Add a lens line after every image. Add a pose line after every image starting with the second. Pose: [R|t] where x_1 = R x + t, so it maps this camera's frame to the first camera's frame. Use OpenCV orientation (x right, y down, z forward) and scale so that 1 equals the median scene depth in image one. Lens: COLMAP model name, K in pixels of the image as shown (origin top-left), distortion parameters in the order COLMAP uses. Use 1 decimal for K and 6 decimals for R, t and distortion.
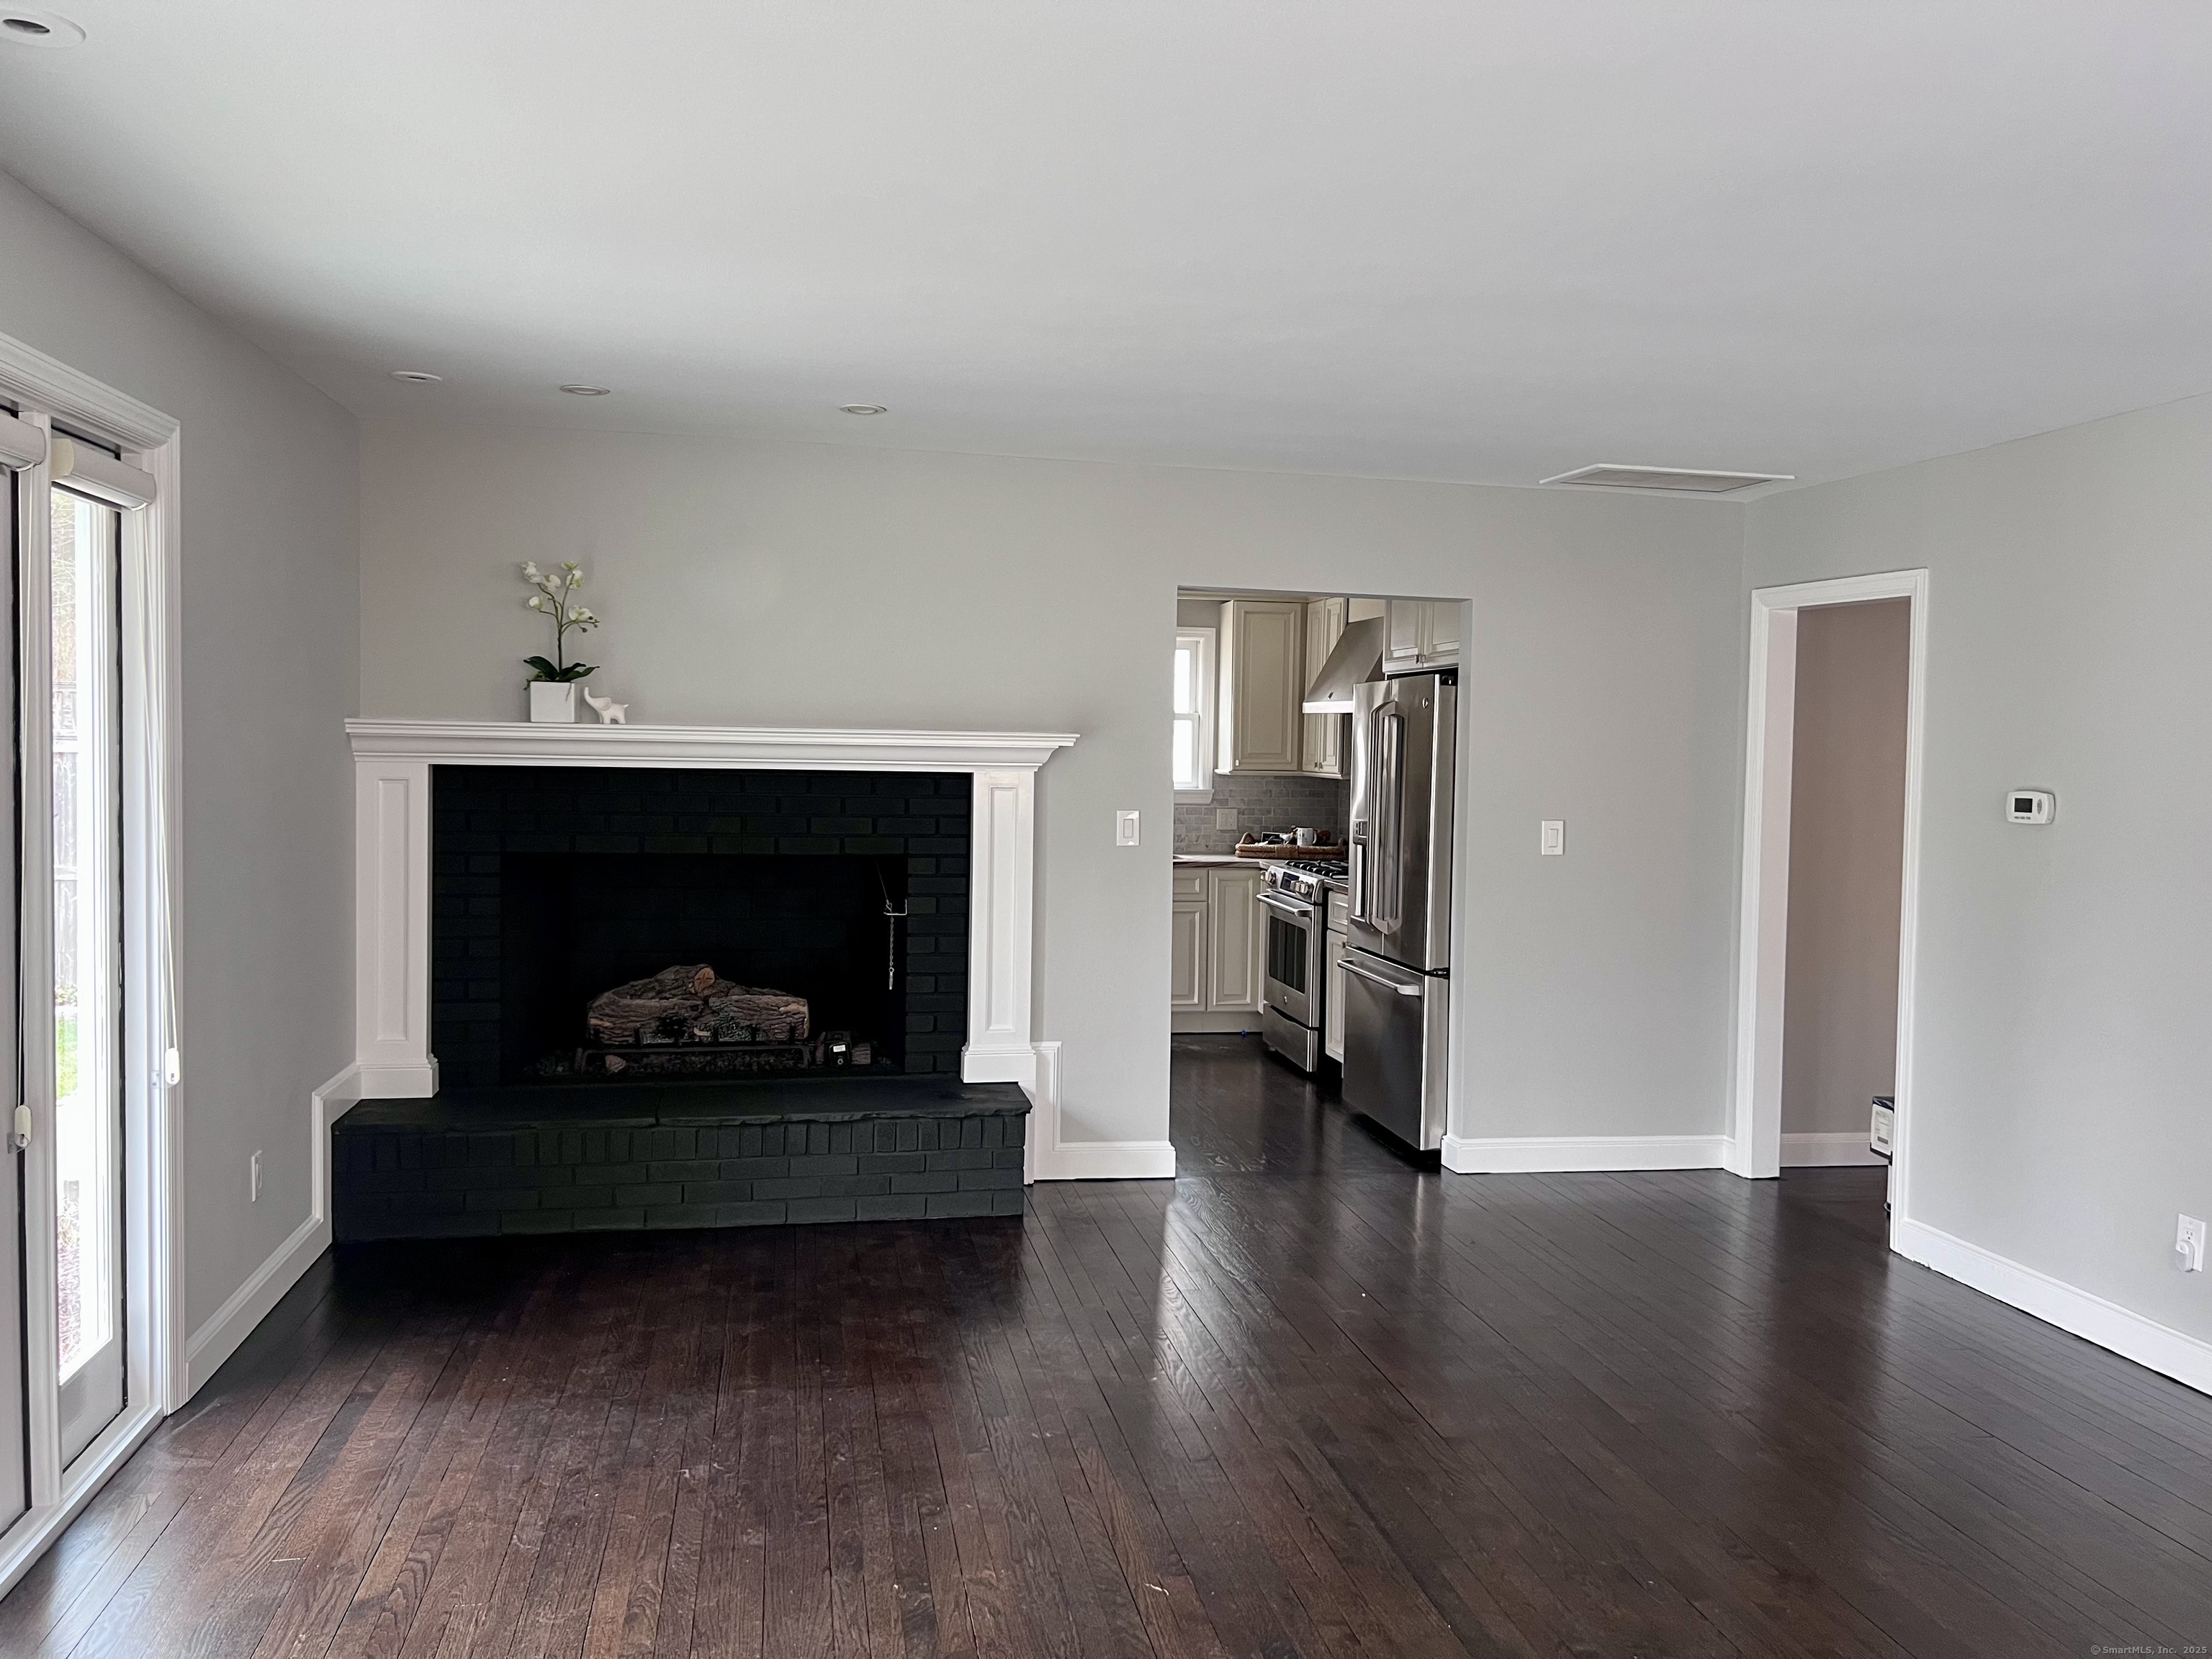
lens RADIAL K [[1668.3, 0, 1103.1], [0, 1668.3, 825.6], [0, 0, 1]] dist [0.001673, -0.003531]
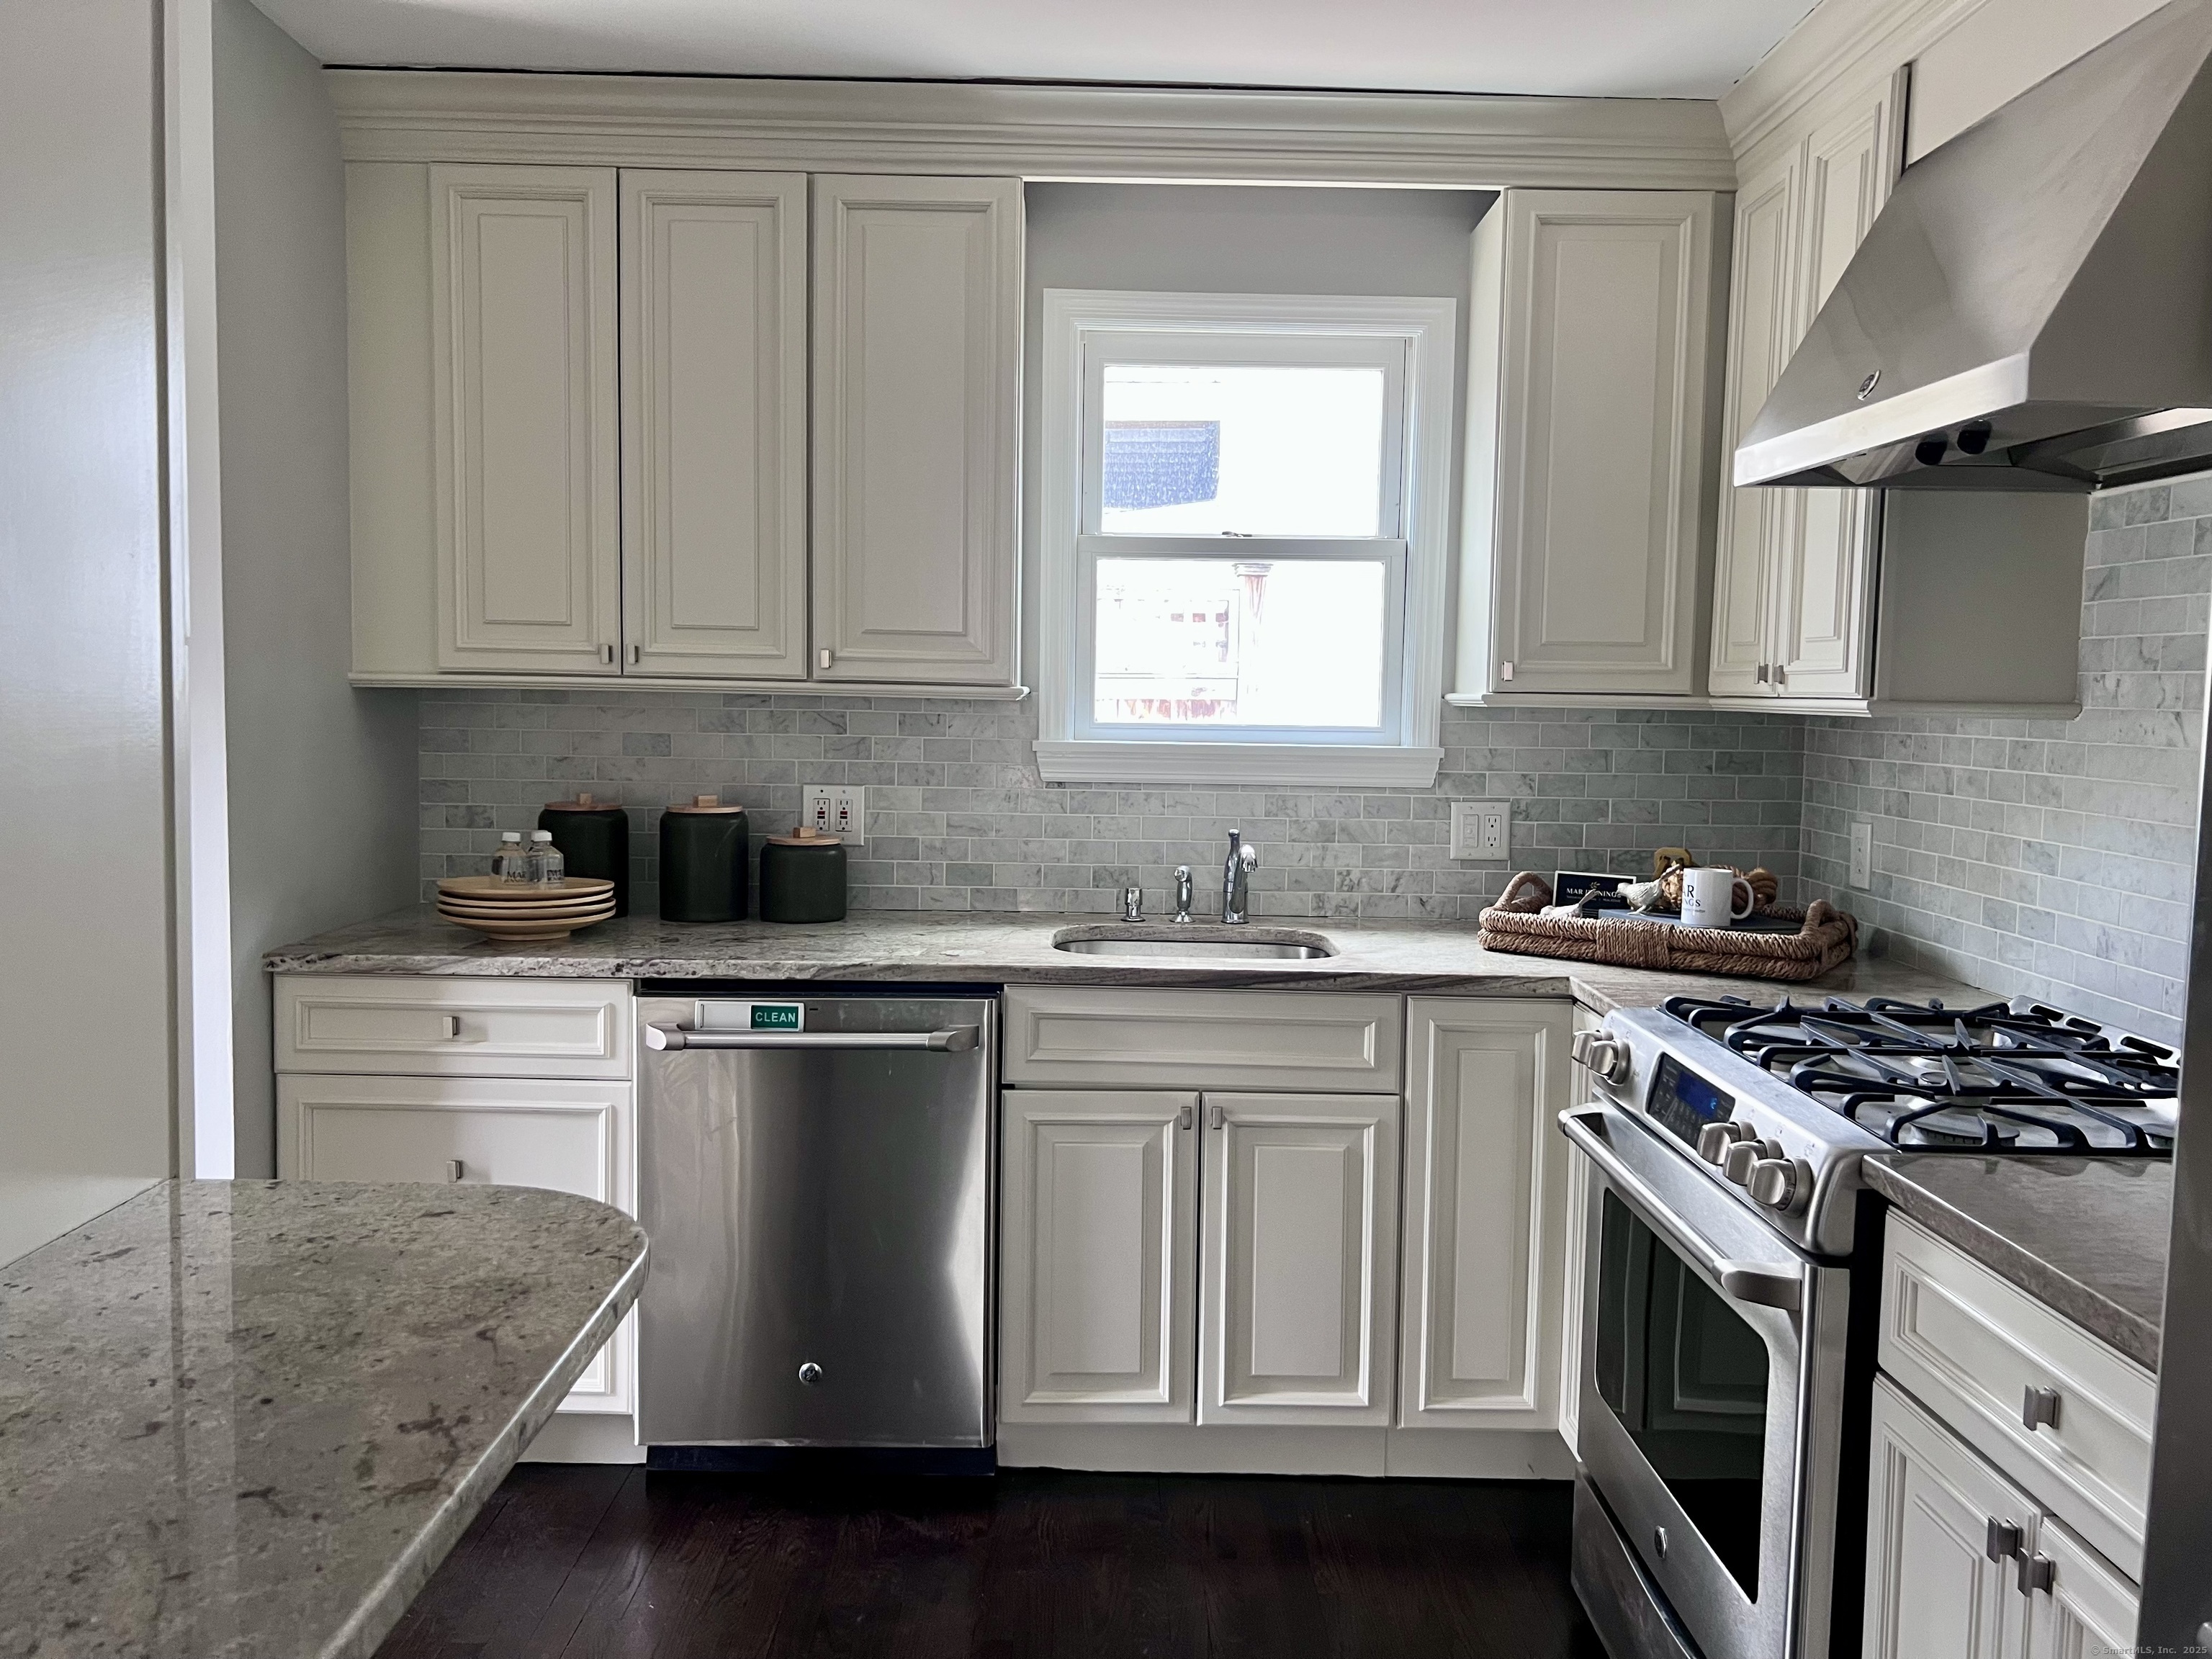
lens RADIAL K [[1668.3, 0, 1112.3], [0, 1668.3, 826.2], [0, 0, 1]] dist [0.001673, -0.003531]
pose [[0.984961, 0.014889, -0.172132, 0.062017], [-0.010081, 0.999535, 0.028777, -0.015411], [0.172480, -0.026609, 0.984654, 0.671687]]
